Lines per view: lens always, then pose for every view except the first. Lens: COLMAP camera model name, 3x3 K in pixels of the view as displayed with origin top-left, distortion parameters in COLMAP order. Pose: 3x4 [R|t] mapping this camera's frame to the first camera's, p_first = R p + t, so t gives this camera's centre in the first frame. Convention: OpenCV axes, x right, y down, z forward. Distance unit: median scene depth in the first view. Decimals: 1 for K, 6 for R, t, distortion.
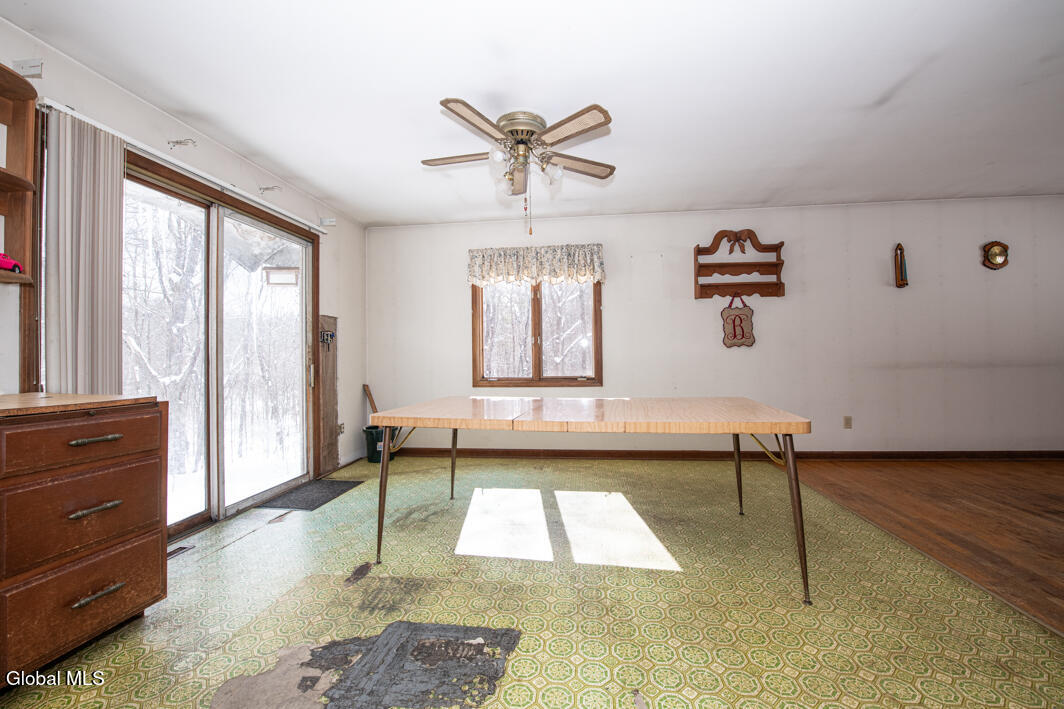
lens RADIAL K [[426.8, 0, 536.0], [0, 426.8, 350.8], [0, 0, 1]] dist [-0.017398, -0.000658]
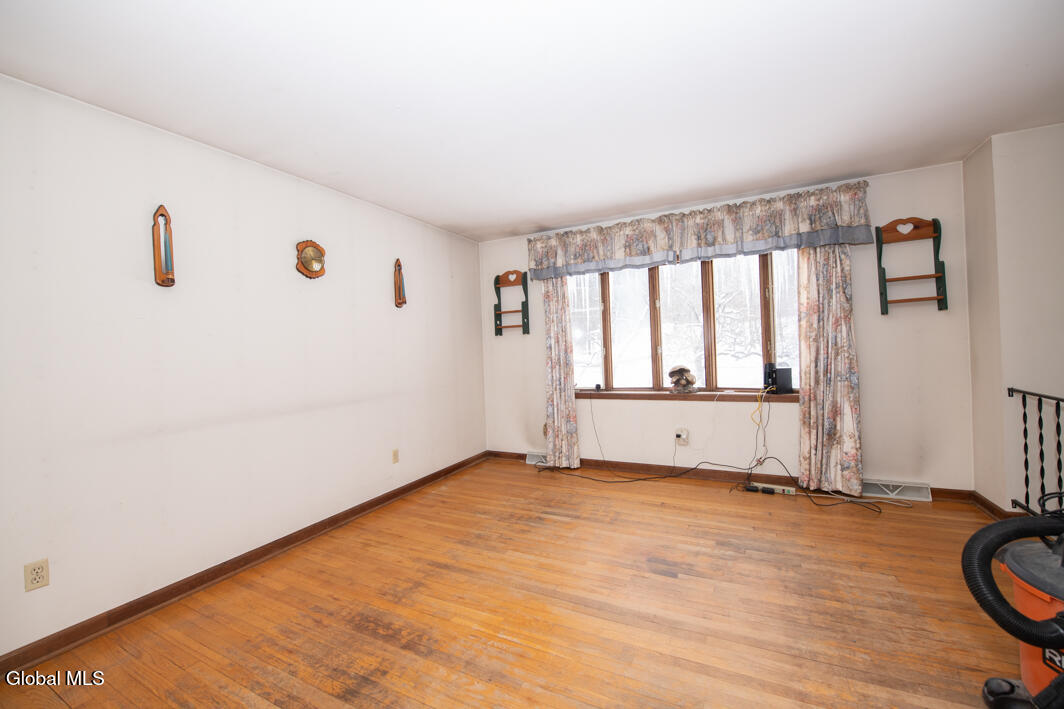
lens RADIAL K [[426.8, 0, 536.0], [0, 426.8, 350.8], [0, 0, 1]] dist [-0.017398, -0.000658]
pose [[0.343188, -0.006365, 0.939245, 0.724070], [0.020070, 0.999798, -0.000558, -0.079277], [-0.939052, 0.019042, 0.343246, 0.502782]]
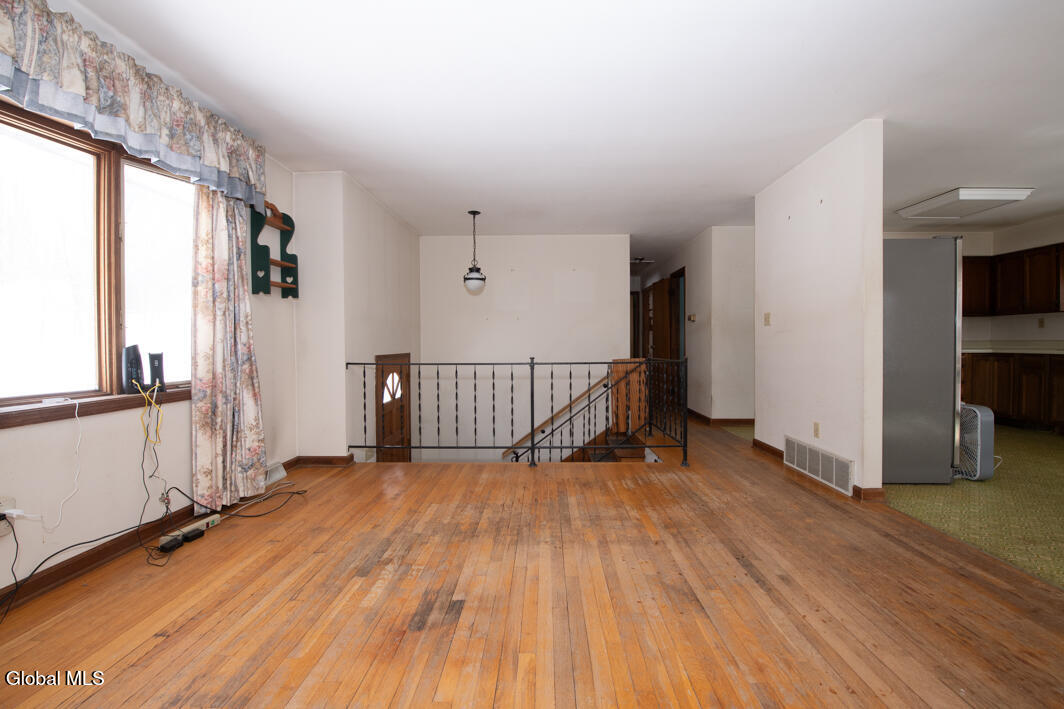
lens RADIAL K [[426.8, 0, 536.0], [0, 426.8, 350.8], [0, 0, 1]] dist [-0.017398, -0.000658]
pose [[-0.995533, 0.019615, -0.092356, 1.560762], [0.019509, 0.999808, 0.002055, 0.002153], [0.092379, 0.000244, -0.995724, 1.192501]]
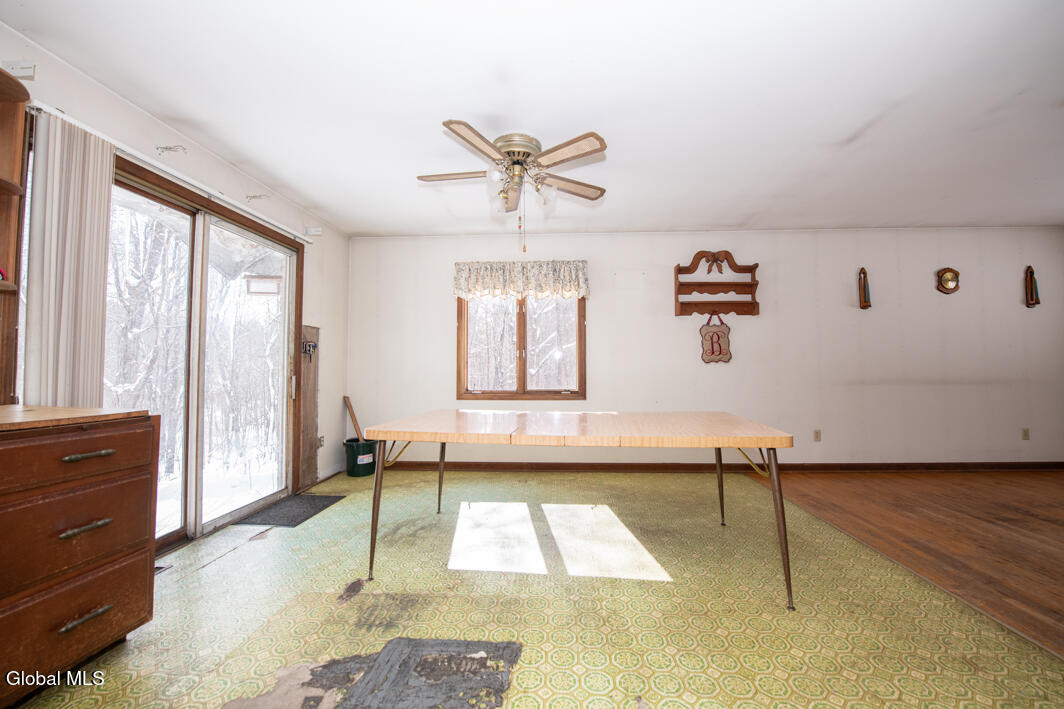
lens RADIAL K [[428.8, 0, 537.3], [0, 428.8, 350.5], [0, 0, 1]] dist [-0.017654, -0.000296]
pose [[0.997725, 0.013699, 0.066012, -0.044494], [-0.011917, 0.999556, -0.027322, -0.007981], [-0.066357, 0.026473, 0.997445, -0.022194]]
